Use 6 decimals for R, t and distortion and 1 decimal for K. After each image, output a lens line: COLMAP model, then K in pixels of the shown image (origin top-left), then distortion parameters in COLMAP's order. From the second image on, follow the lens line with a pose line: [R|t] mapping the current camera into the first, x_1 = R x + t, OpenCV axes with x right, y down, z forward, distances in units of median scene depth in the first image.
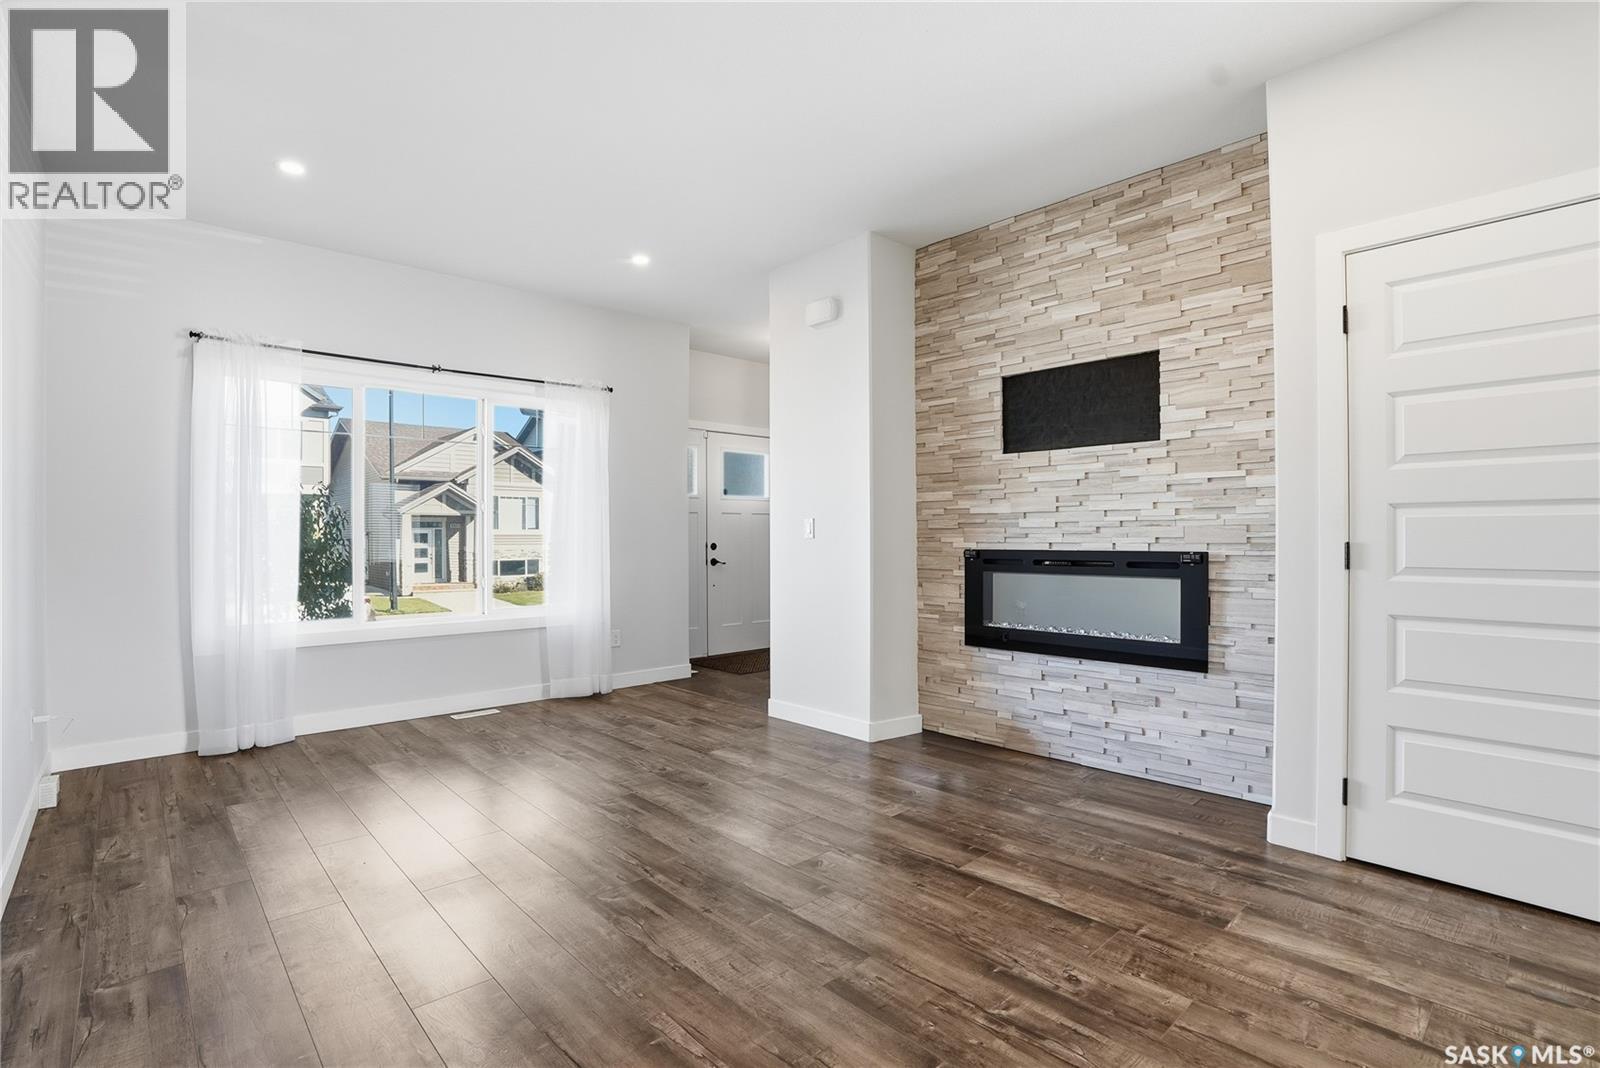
lens RADIAL K [[763.3, 0, 785.7], [0, 763.3, 528.7], [0, 0, 1]] dist [-0.043584, 0.001121]
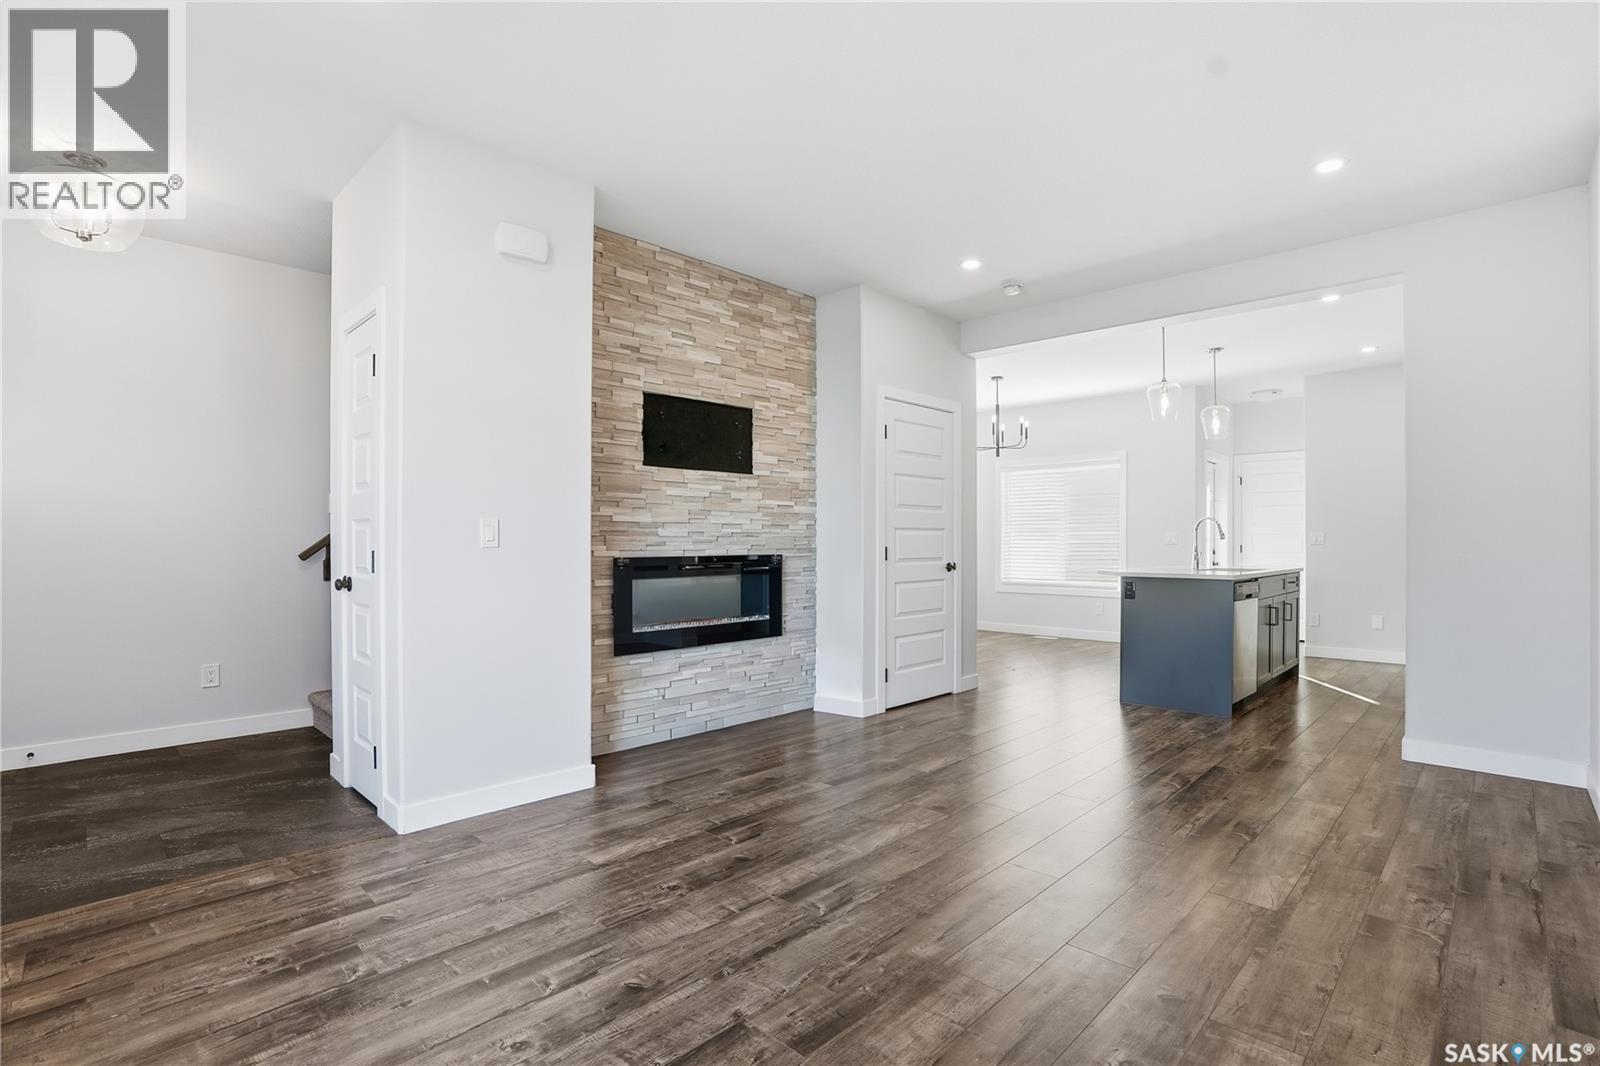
lens RADIAL K [[745.8, 0, 812.5], [0, 745.8, 541.2], [0, 0, 1]] dist [-0.028452, 0.000376]
pose [[-0.054140, 0.004847, 0.998522, -0.776562], [-0.004179, 0.999978, -0.005080, 0.010238], [-0.998525, -0.004448, -0.054119, 0.855528]]
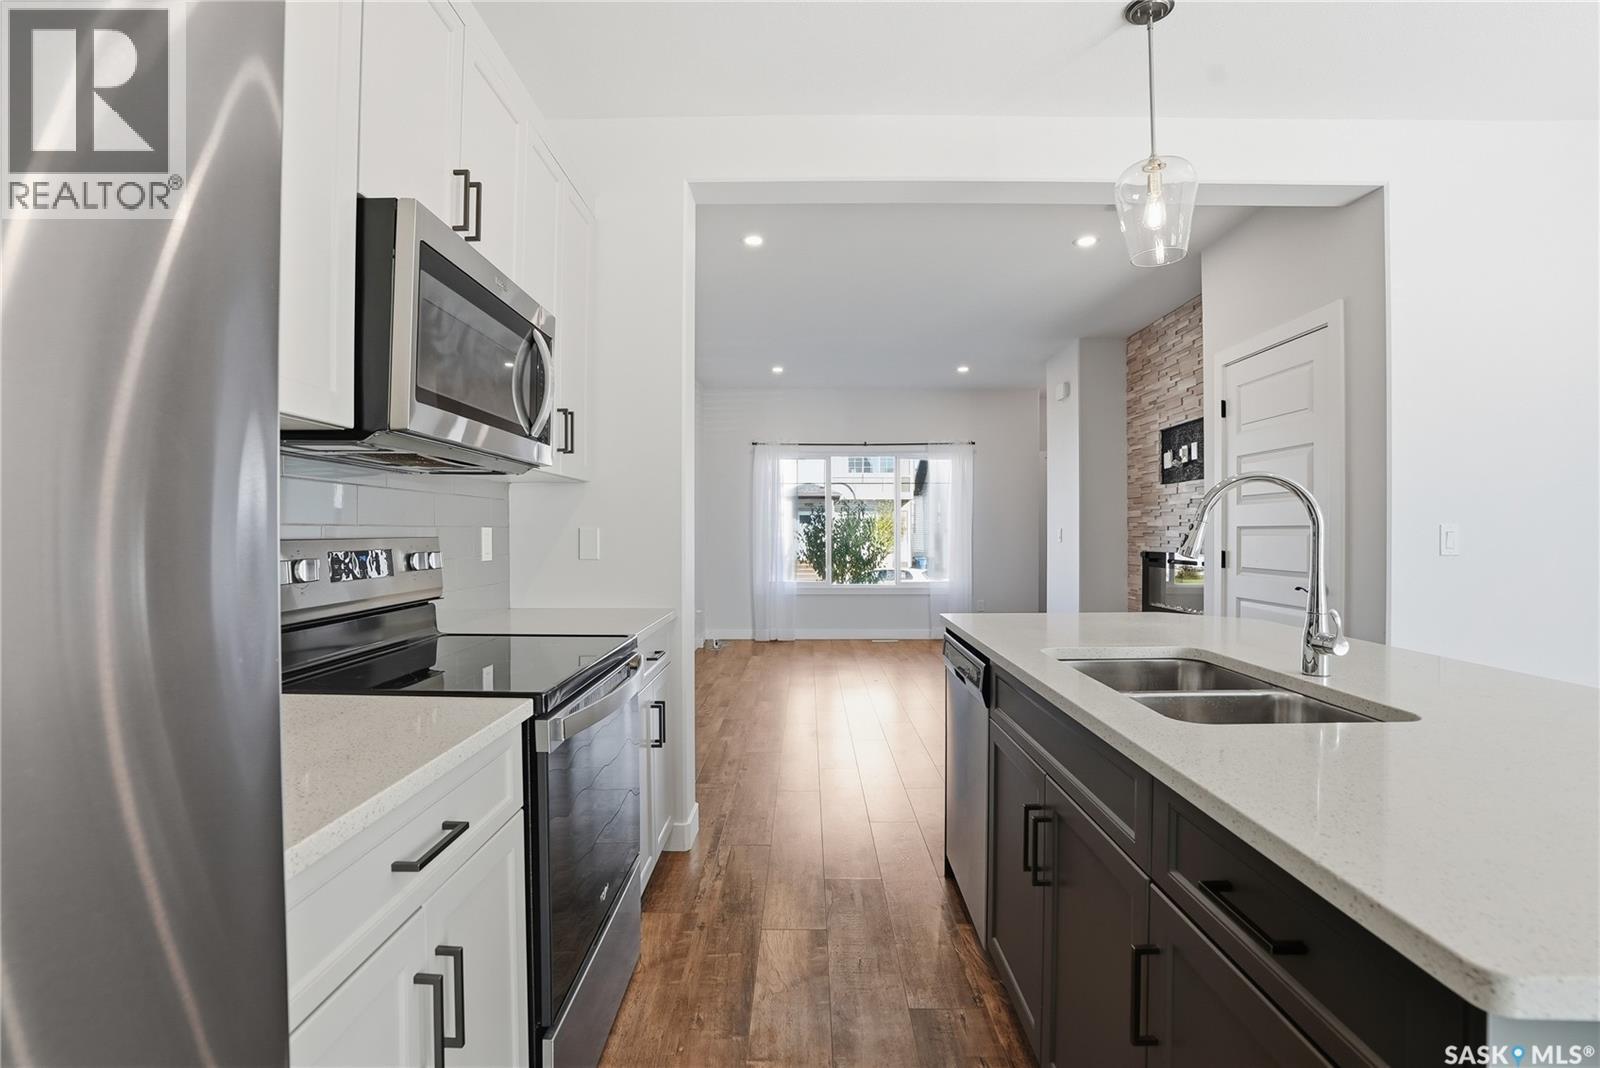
lens RADIAL K [[755.1, 0, 801.4], [0, 755.1, 529.6], [0, 0, 1]] dist [-0.045339, 0.008865]
pose [[0.734917, 0.002143, -0.678153, 0.768300], [0.001955, 0.999984, 0.005278, -0.023899], [0.678154, -0.005205, 0.734902, -0.498667]]
